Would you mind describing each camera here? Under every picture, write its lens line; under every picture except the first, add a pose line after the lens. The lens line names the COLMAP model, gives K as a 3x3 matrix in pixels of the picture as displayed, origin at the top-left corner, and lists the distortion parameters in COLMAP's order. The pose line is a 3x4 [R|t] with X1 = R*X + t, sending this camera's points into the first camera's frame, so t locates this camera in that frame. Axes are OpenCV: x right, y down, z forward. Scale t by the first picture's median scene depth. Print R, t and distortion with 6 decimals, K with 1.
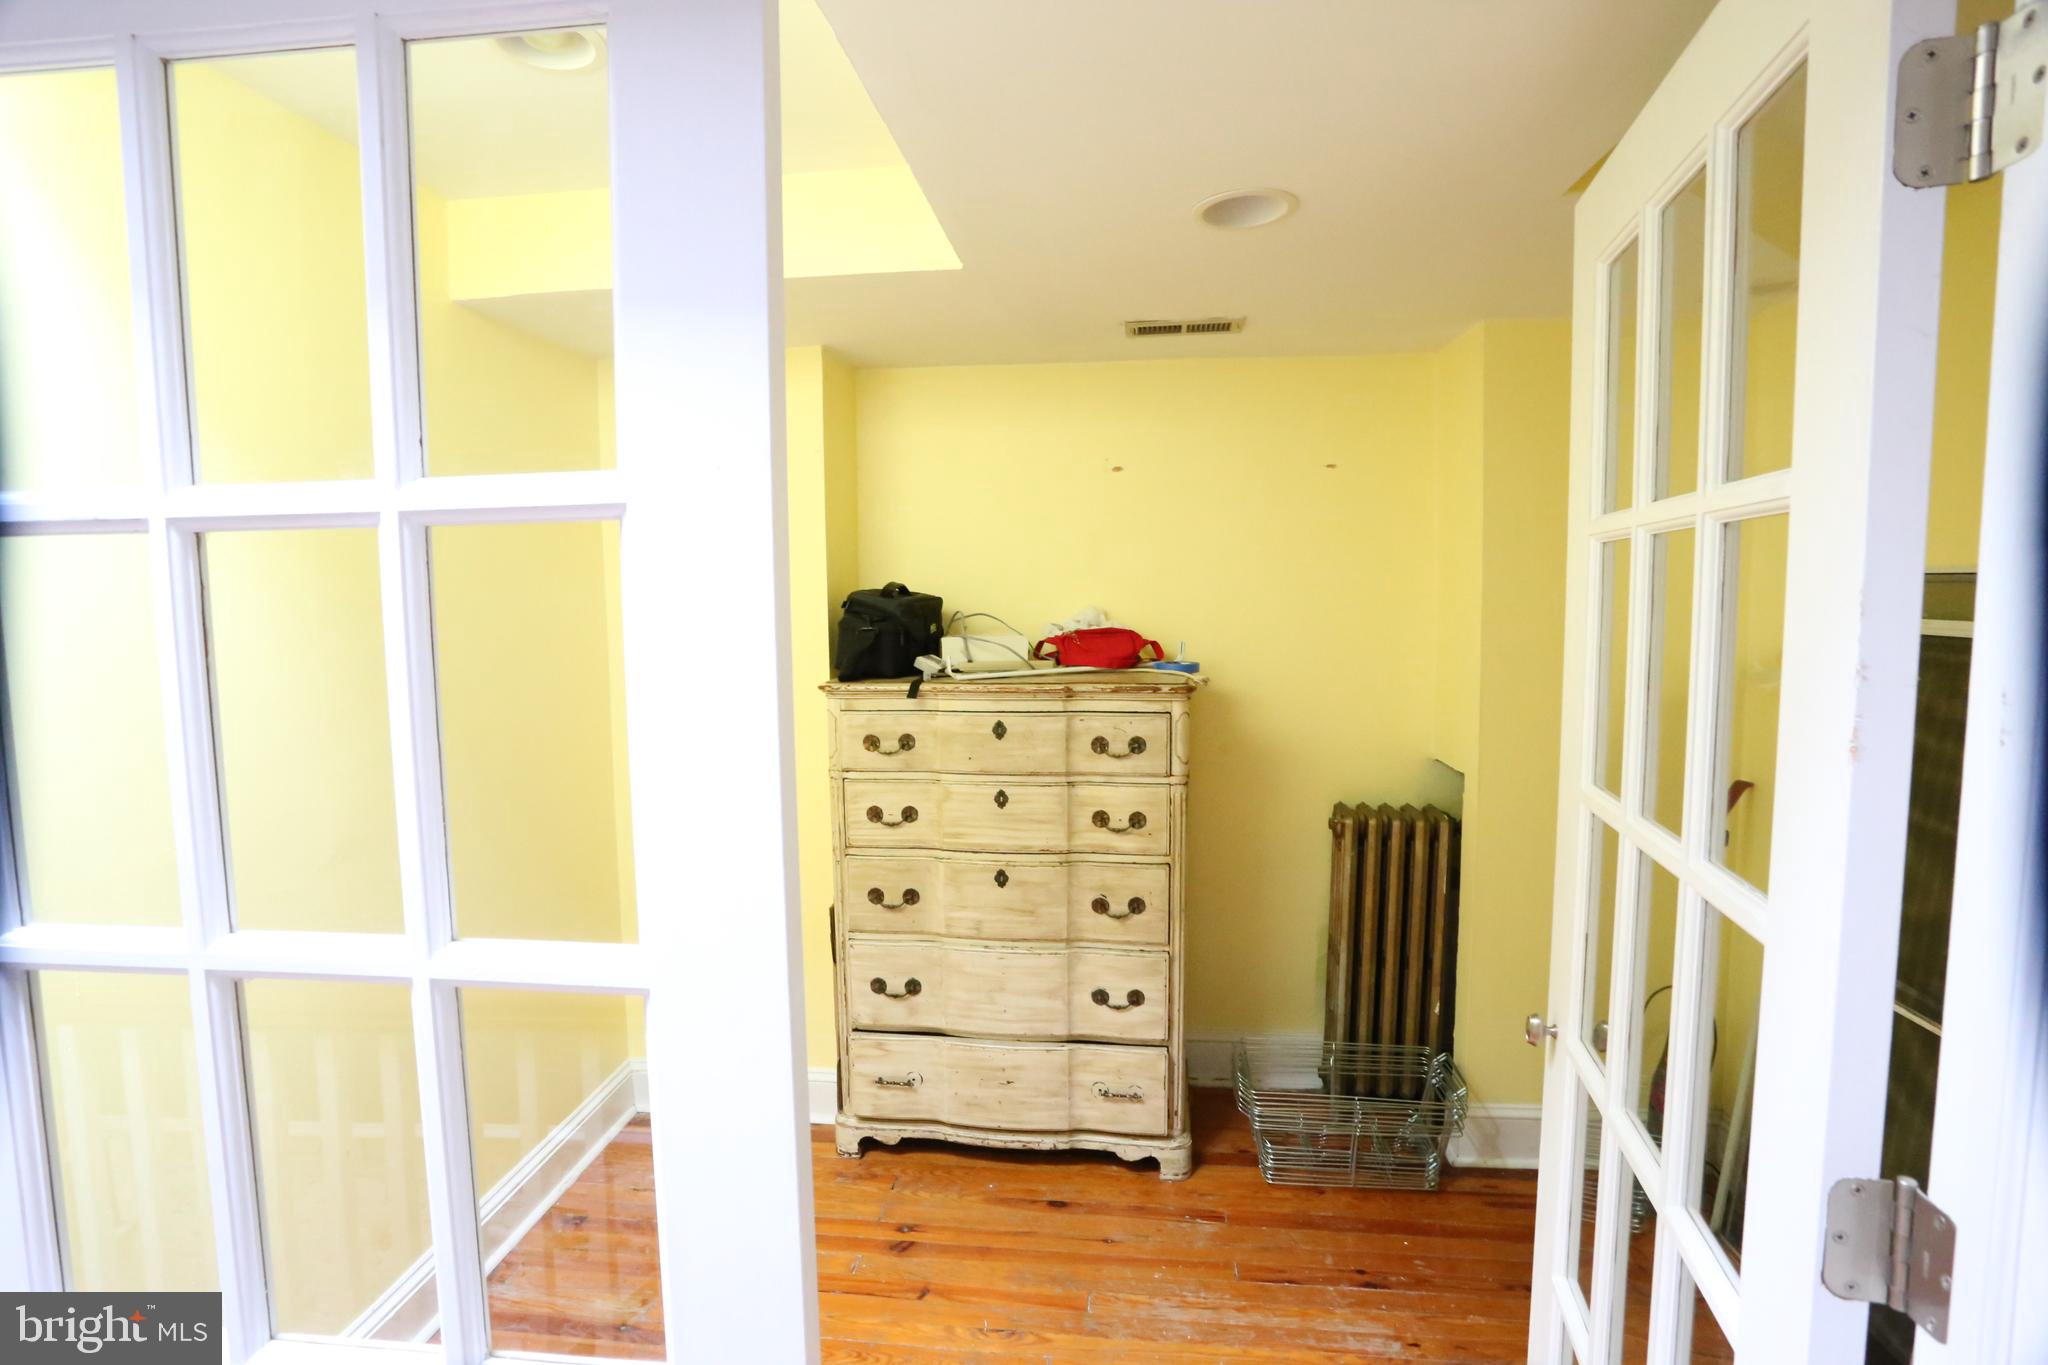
lens RADIAL K [[998.6, 0, 1013.4], [0, 998.6, 678.4], [0, 0, 1]] dist [-0.075926, 0.033128]
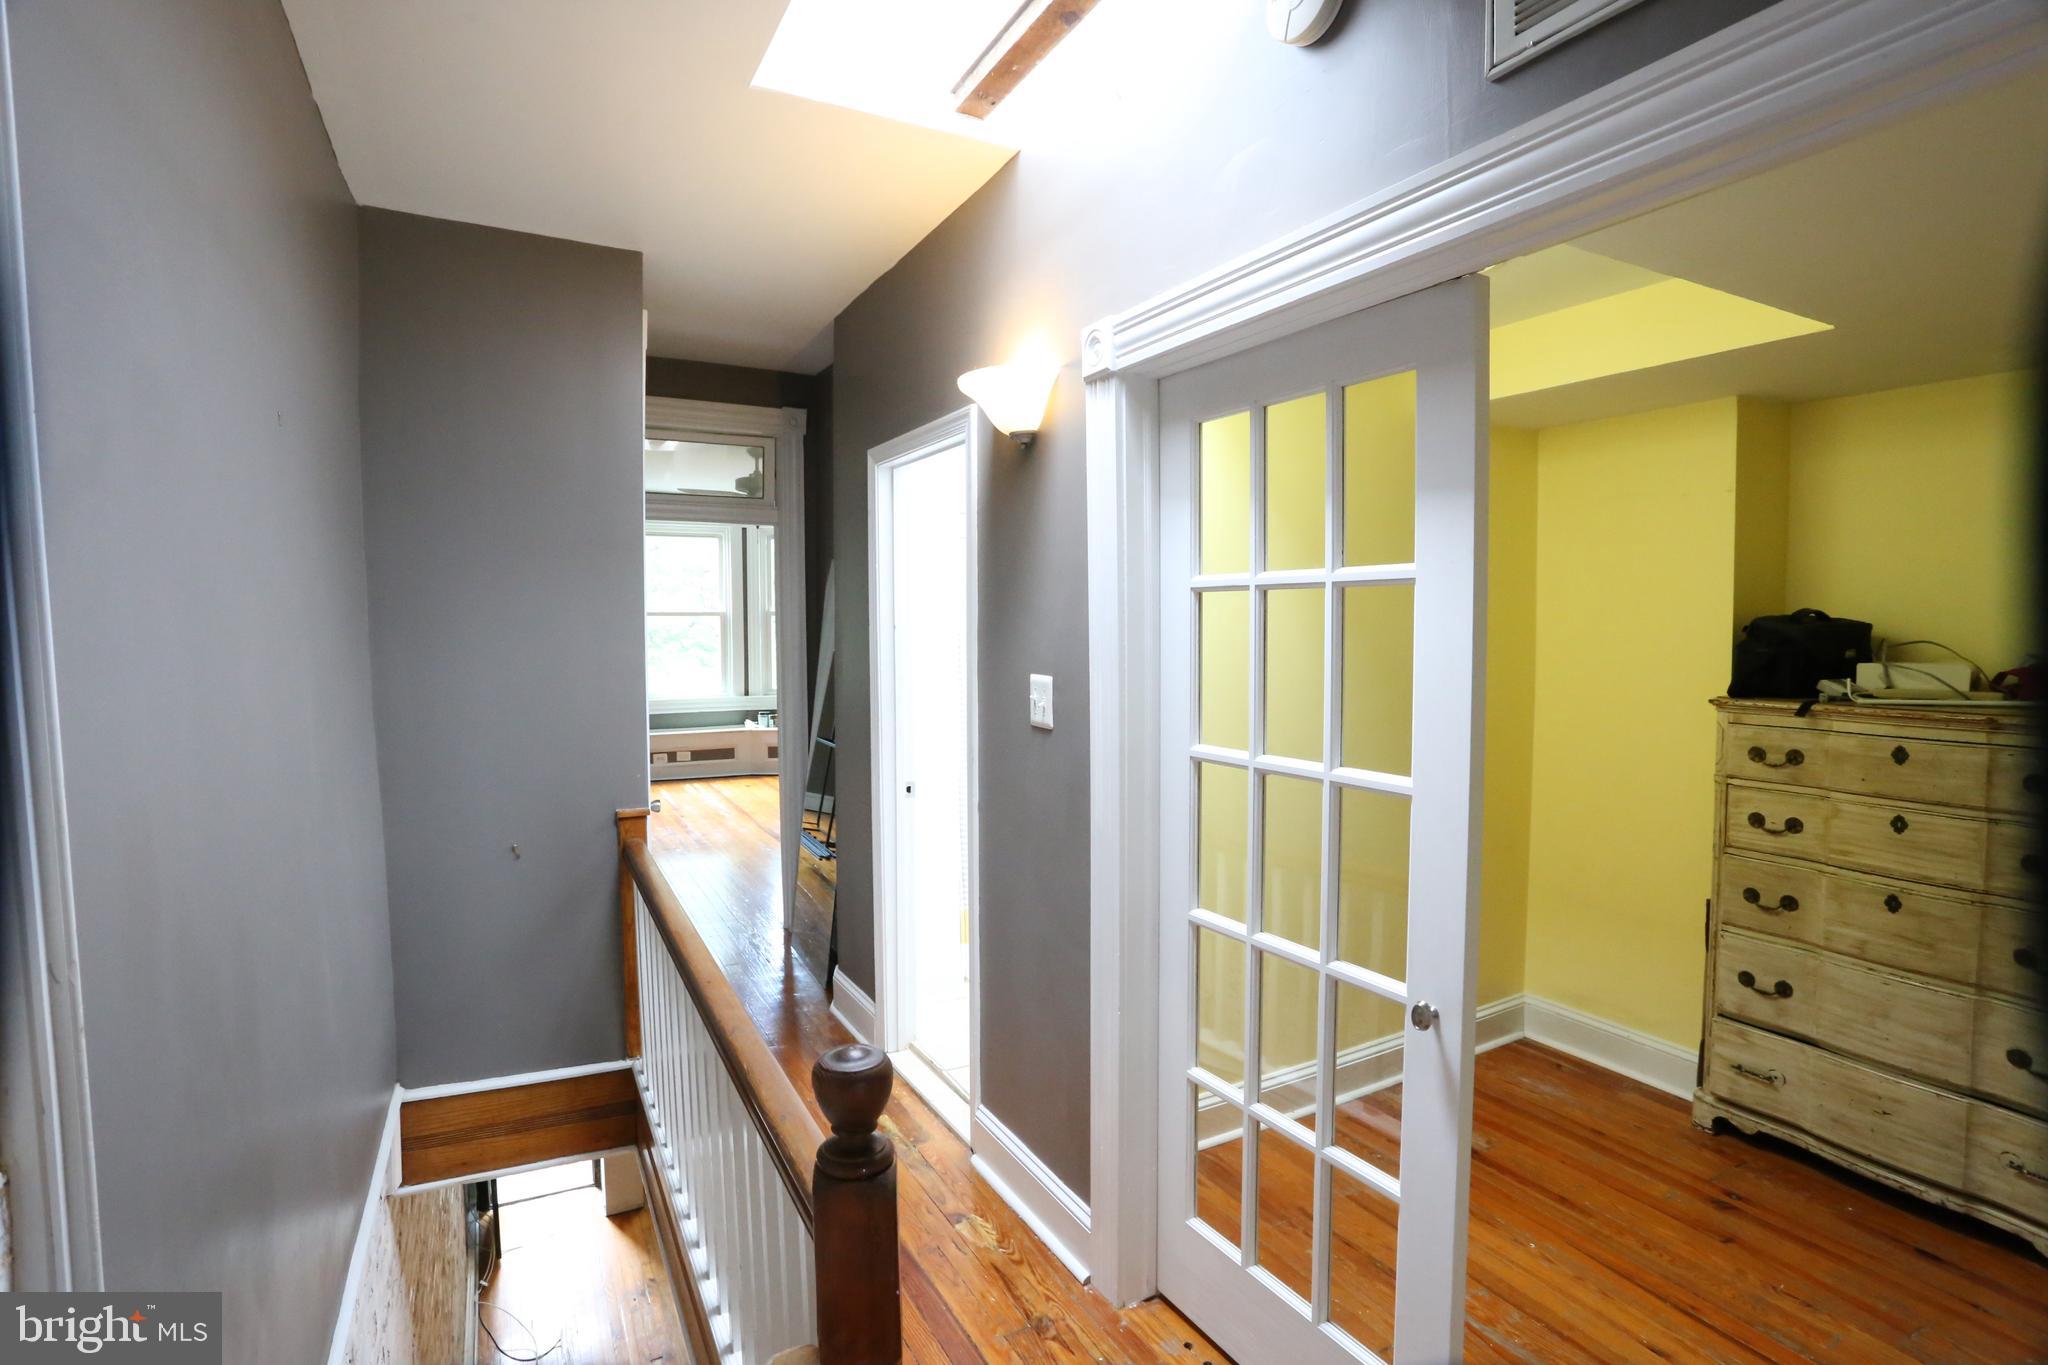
lens RADIAL K [[998.6, 0, 1013.4], [0, 998.6, 678.4], [0, 0, 1]] dist [-0.075926, 0.033128]
pose [[0.568789, 0.057509, -0.820471, 0.259102], [-0.074391, 0.997061, 0.018315, 0.022600], [0.819113, 0.050618, 0.571395, -0.284757]]
